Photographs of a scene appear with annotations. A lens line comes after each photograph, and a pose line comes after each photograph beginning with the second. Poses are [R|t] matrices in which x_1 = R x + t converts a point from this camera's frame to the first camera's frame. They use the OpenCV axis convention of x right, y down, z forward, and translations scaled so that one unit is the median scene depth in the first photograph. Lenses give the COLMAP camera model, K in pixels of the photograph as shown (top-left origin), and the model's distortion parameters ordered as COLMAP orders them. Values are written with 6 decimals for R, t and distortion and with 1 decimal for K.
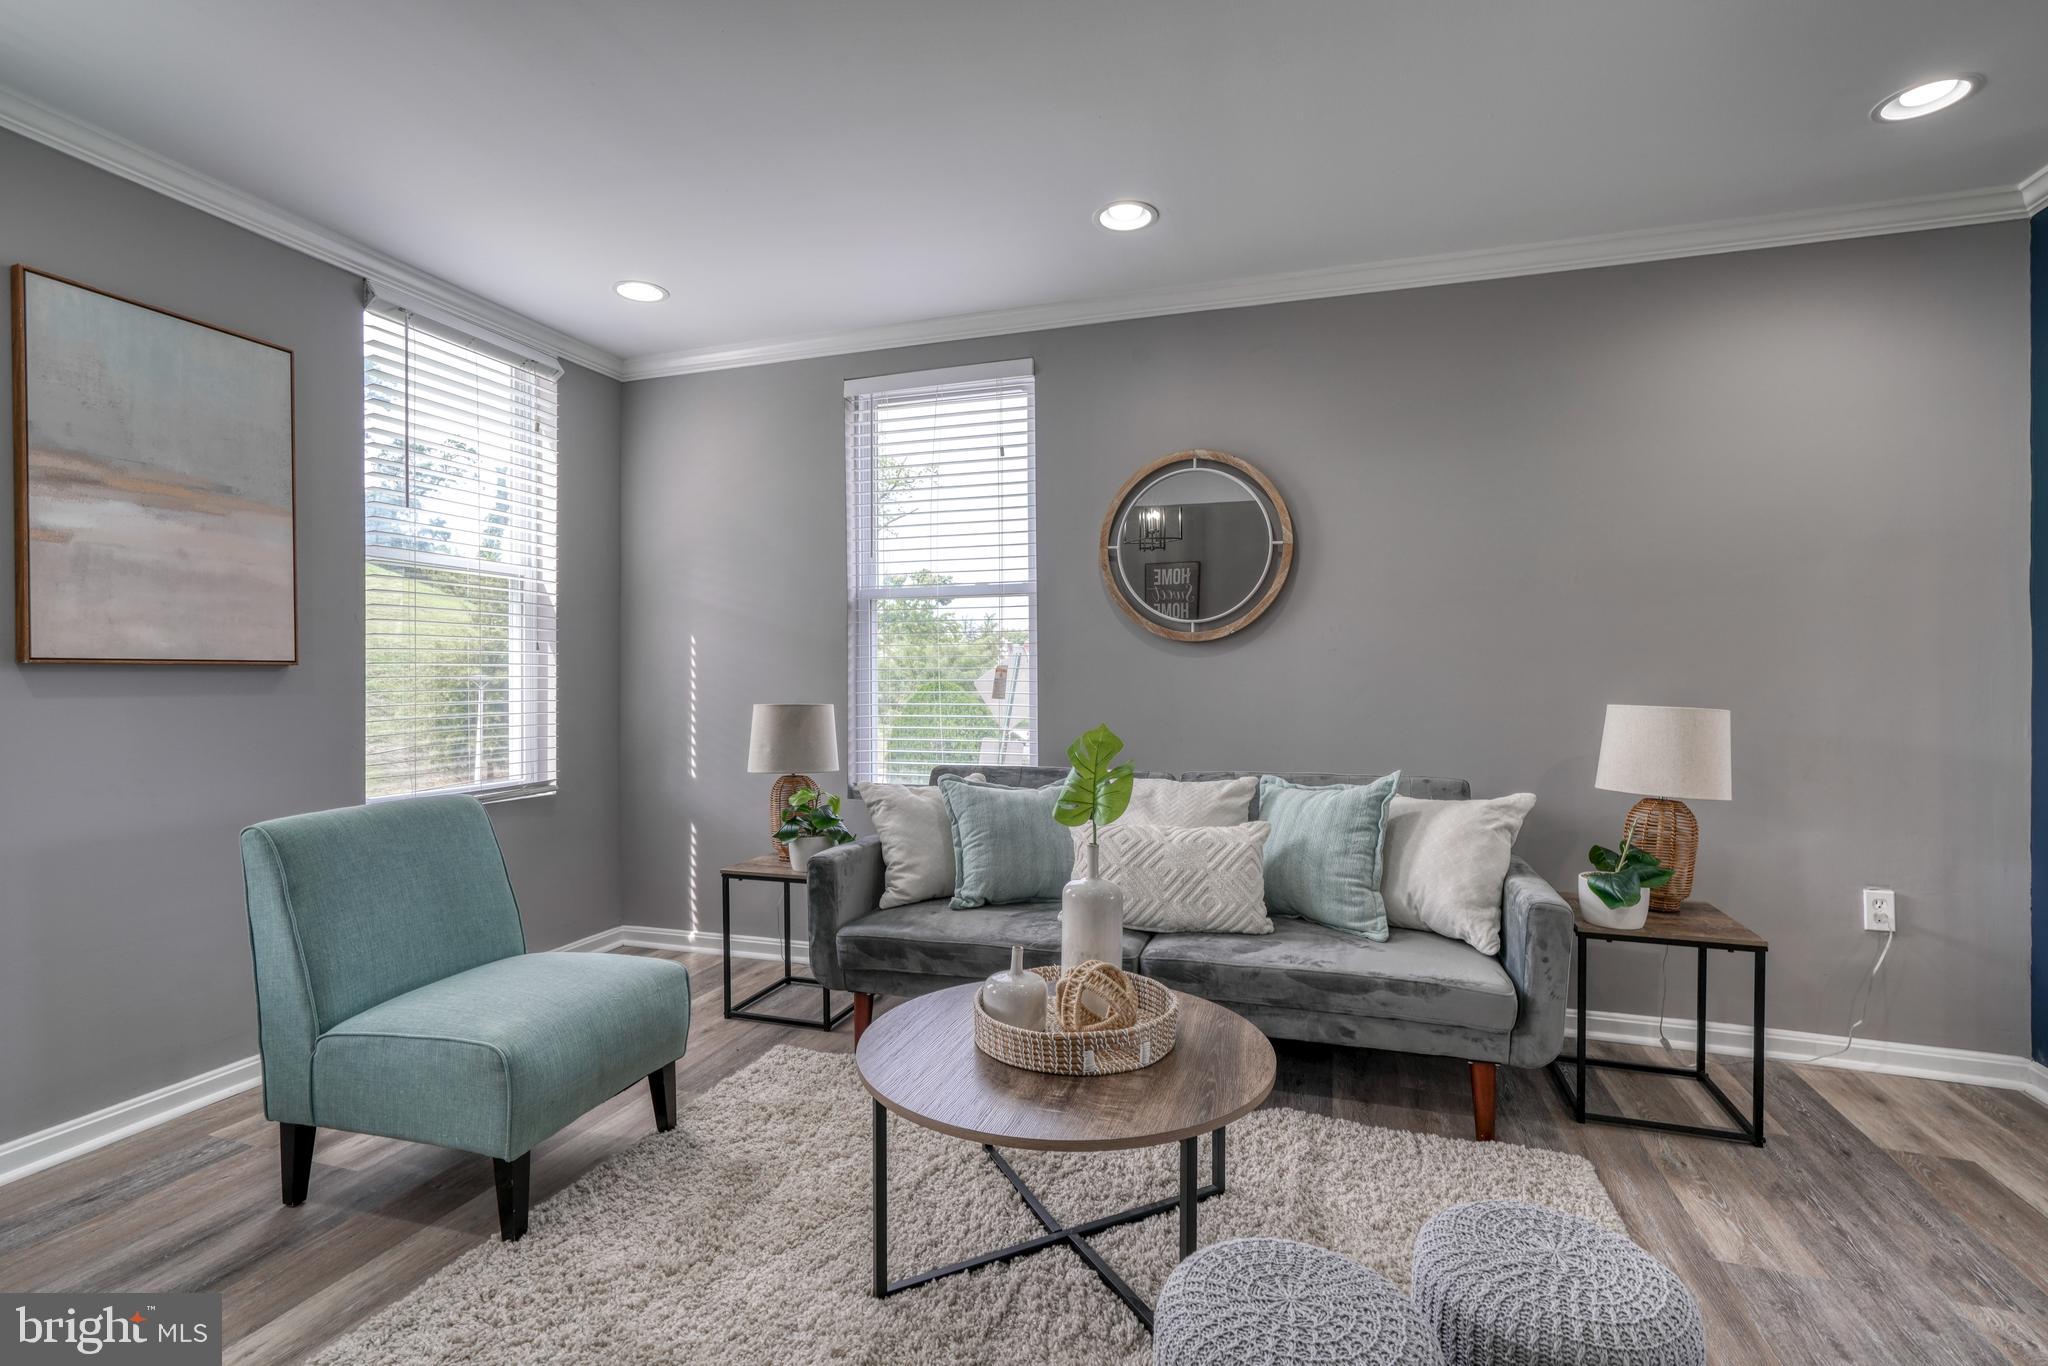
lens RADIAL K [[931.1, 0, 1013.8], [0, 931.1, 694.2], [0, 0, 1]] dist [-0.010326, 0.005944]
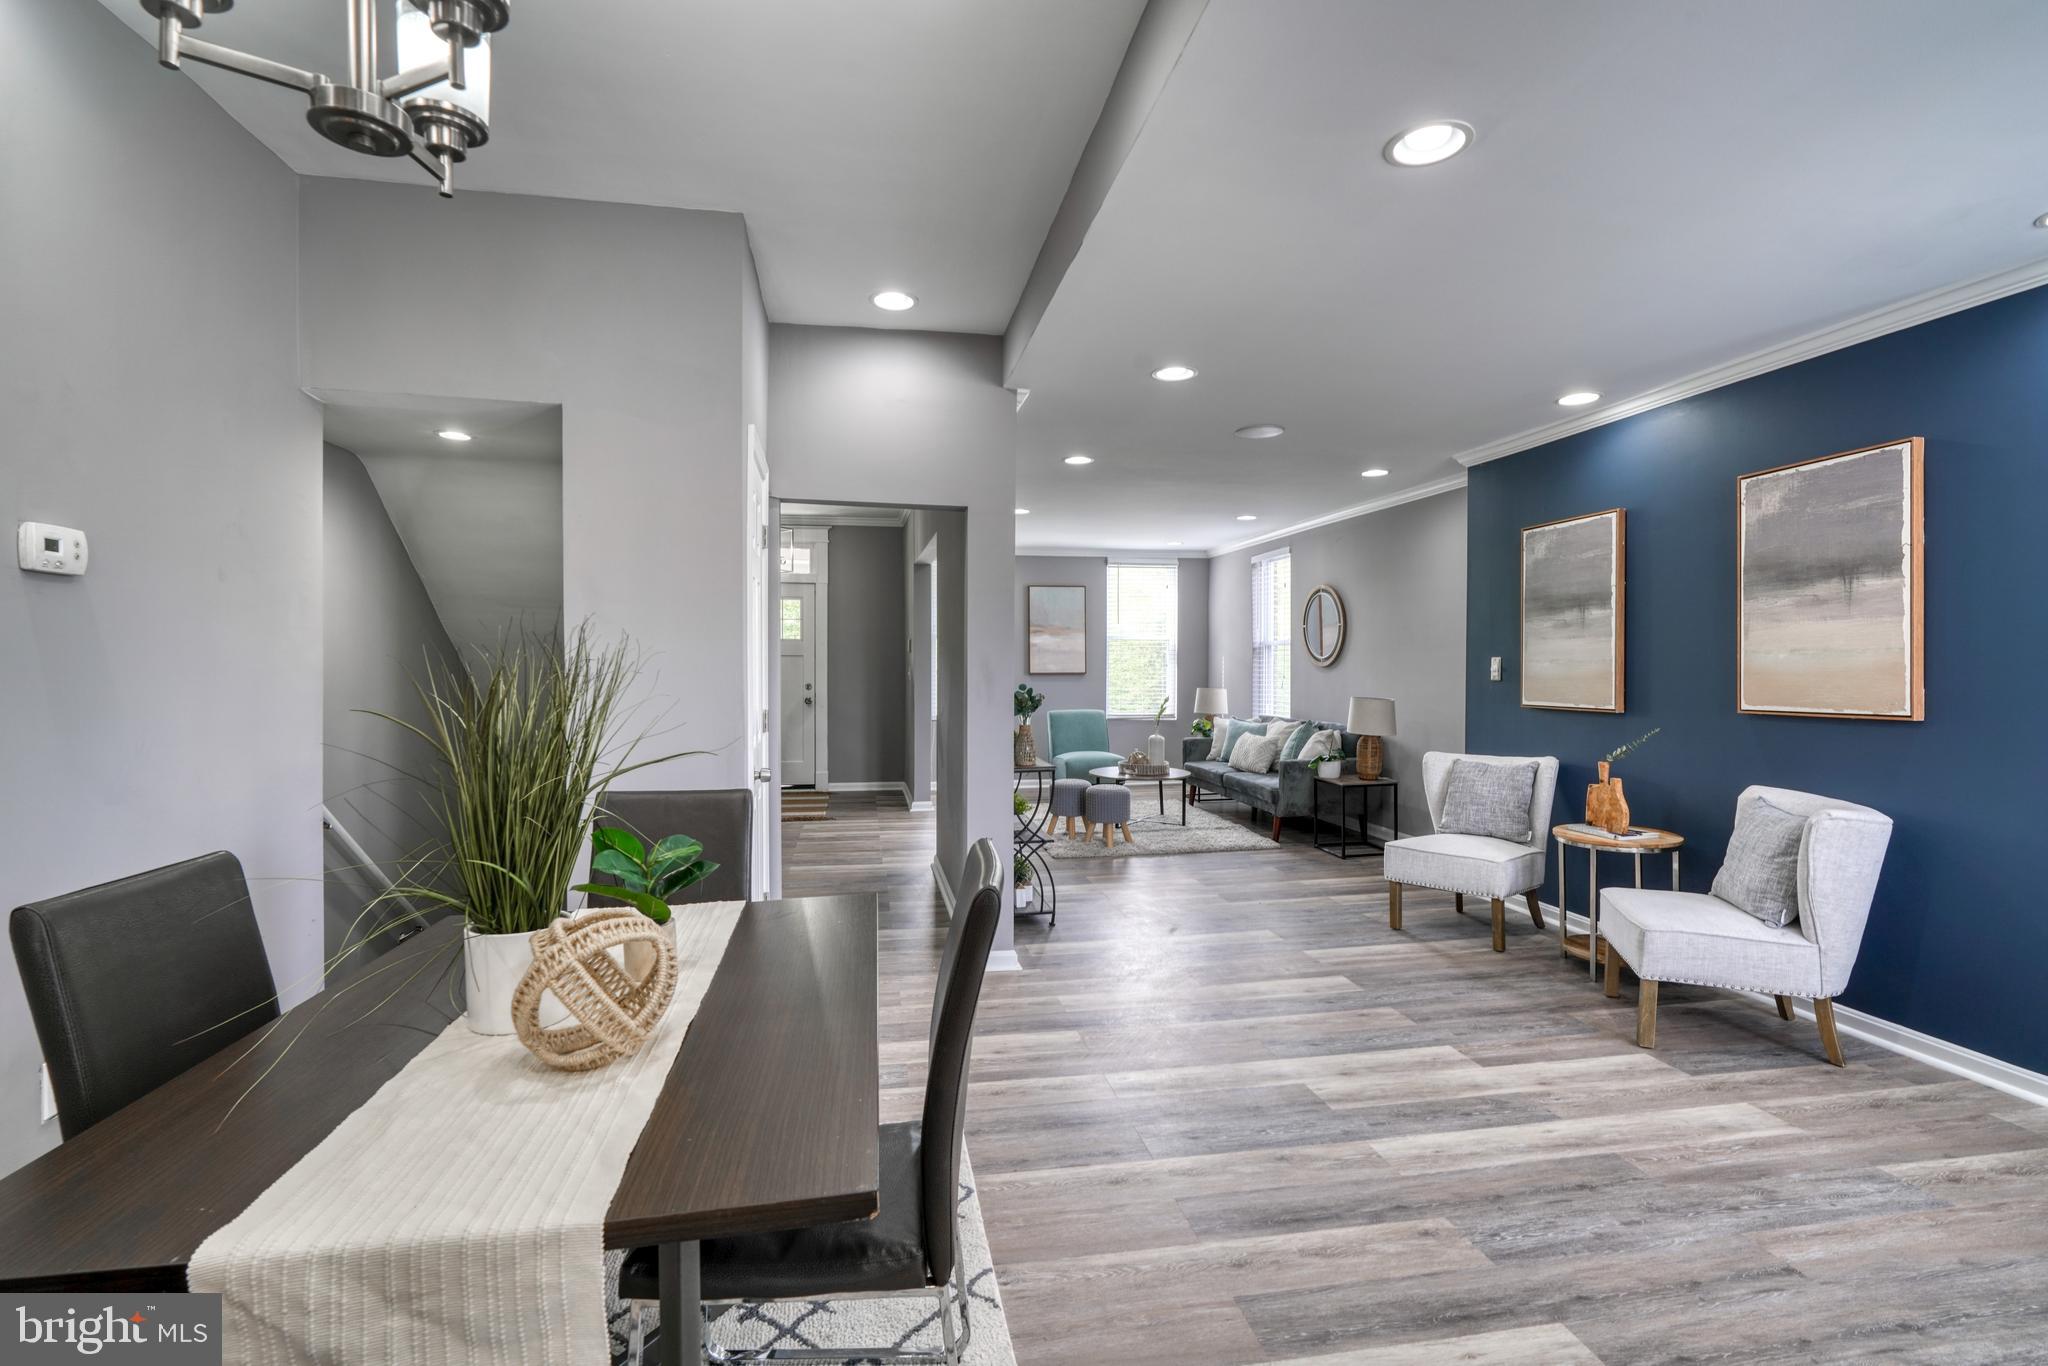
lens RADIAL K [[931.1, 0, 1017.5], [0, 931.1, 671.3], [0, 0, 1]] dist [-0.010326, 0.005944]
pose [[0.454397, 0.011925, -0.890719, 2.090741], [-0.019437, 0.999805, 0.003470, -0.042675], [0.890587, 0.015736, 0.454540, -0.791891]]
